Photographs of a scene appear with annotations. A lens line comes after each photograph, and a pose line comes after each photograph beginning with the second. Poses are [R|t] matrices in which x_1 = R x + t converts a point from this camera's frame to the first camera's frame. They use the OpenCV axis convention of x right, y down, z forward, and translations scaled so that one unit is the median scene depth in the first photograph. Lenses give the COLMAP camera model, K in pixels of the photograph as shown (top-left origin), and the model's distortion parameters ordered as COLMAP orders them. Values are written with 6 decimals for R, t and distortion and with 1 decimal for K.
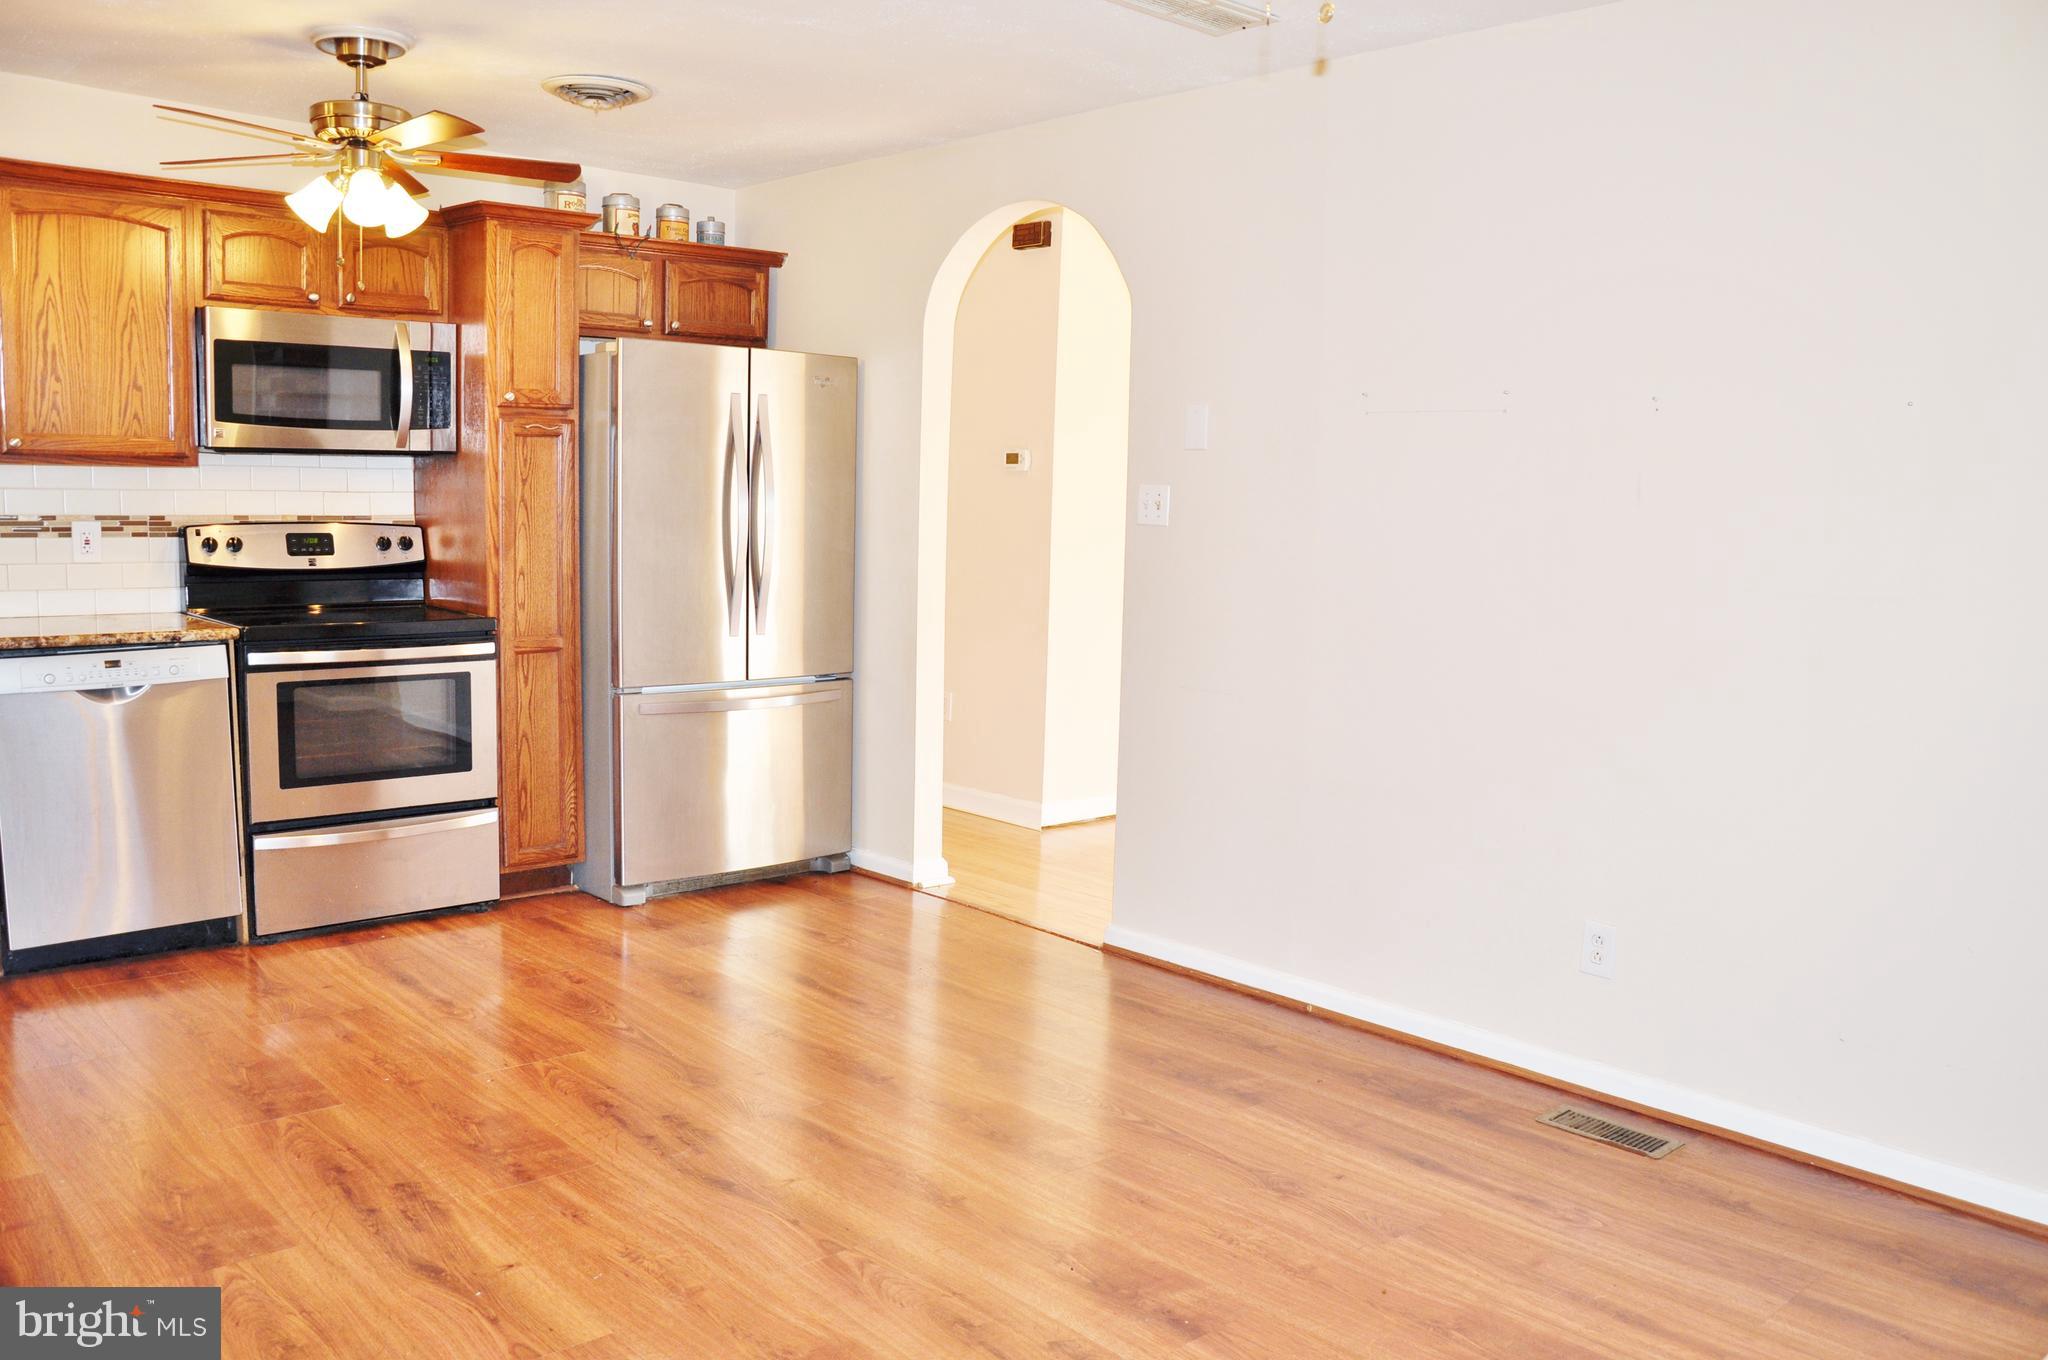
lens RADIAL K [[1602.2, 0, 1024.0], [0, 1602.2, 680.0], [0, 0, 1]] dist [-0.162534, 0.133860]
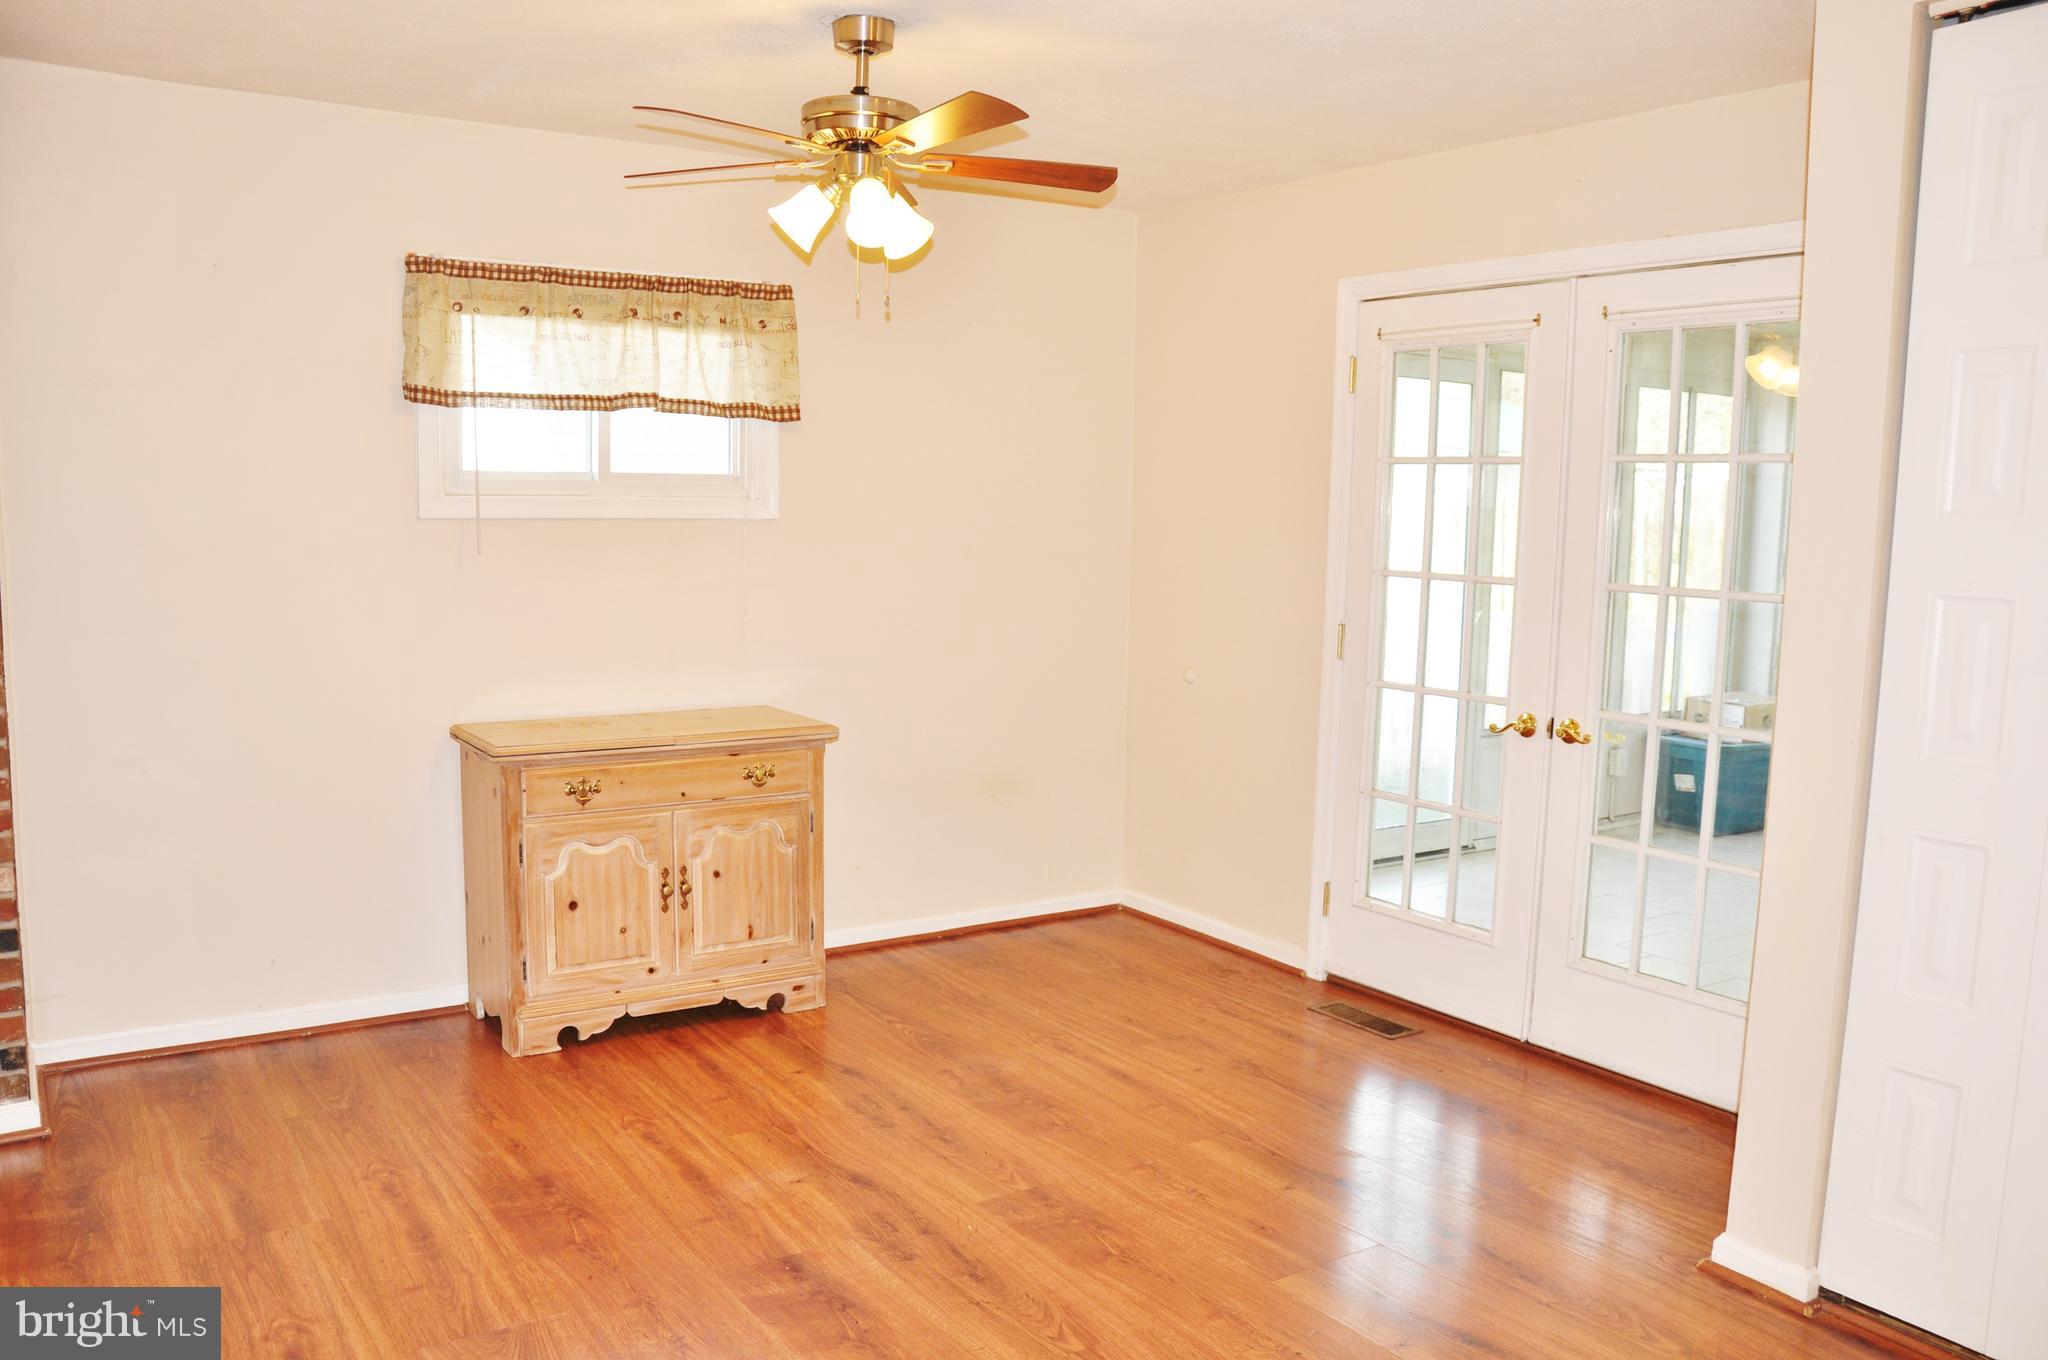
lens RADIAL K [[1602.2, 0, 1024.0], [0, 1602.2, 680.0], [0, 0, 1]] dist [-0.162534, 0.133860]
pose [[-0.987761, -0.060828, 0.143628, -0.125836], [-0.027440, 0.974229, 0.223884, -0.169044], [-0.153545, 0.217203, -0.963975, 1.189006]]
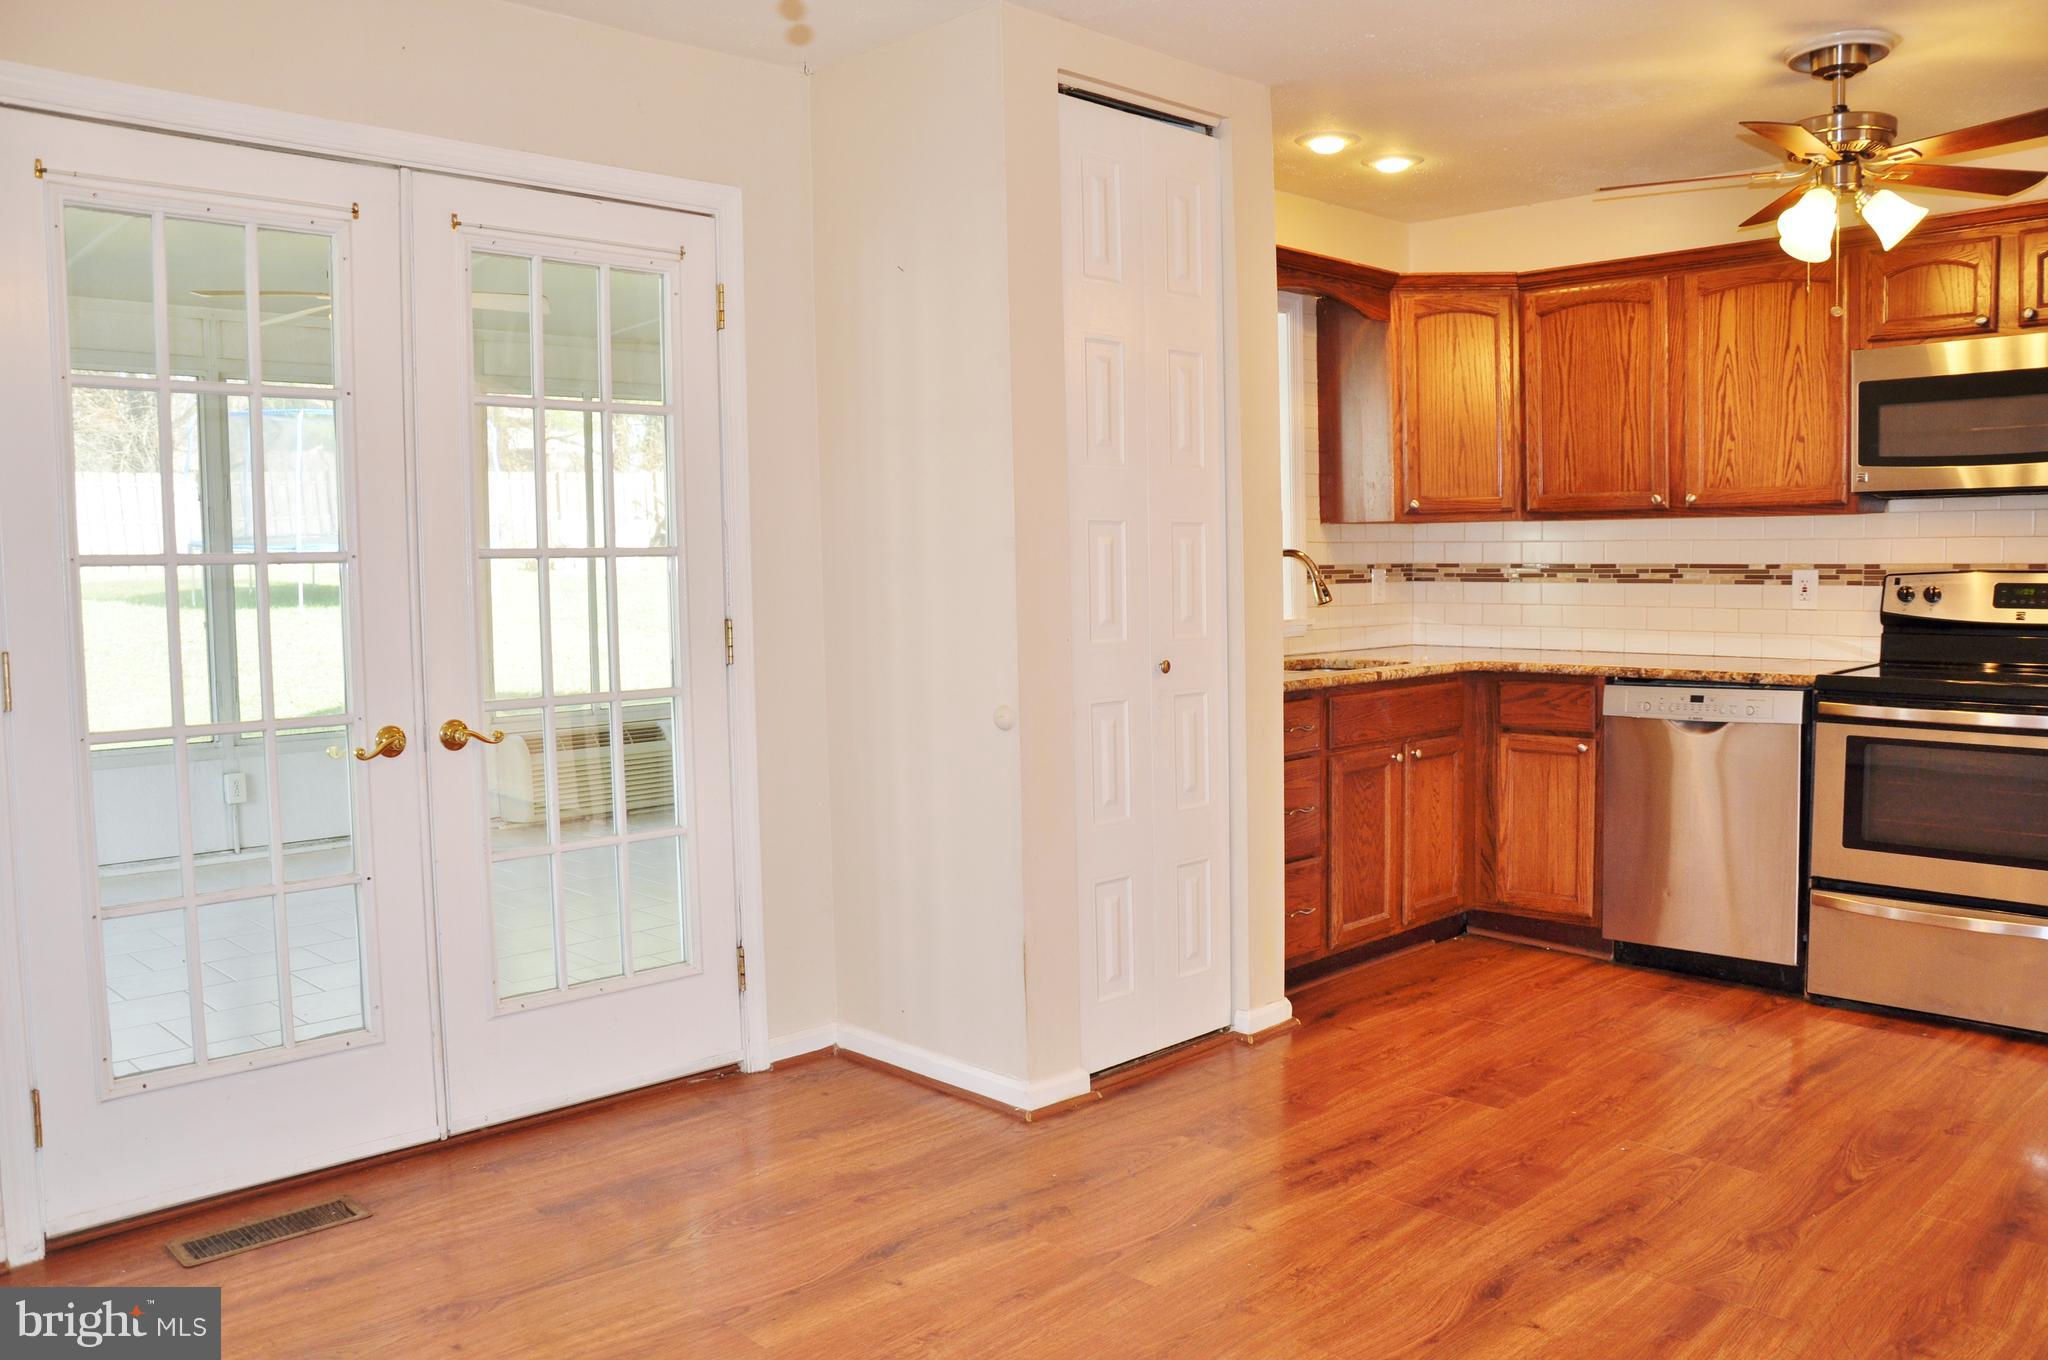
lens RADIAL K [[1602.2, 0, 1024.0], [0, 1602.2, 680.0], [0, 0, 1]] dist [-0.162534, 0.133860]
pose [[0.033569, 0.050422, -0.998164, 0.460045], [-0.102122, 0.993672, 0.046761, -0.025431], [0.994205, 0.100365, 0.038505, 0.468612]]
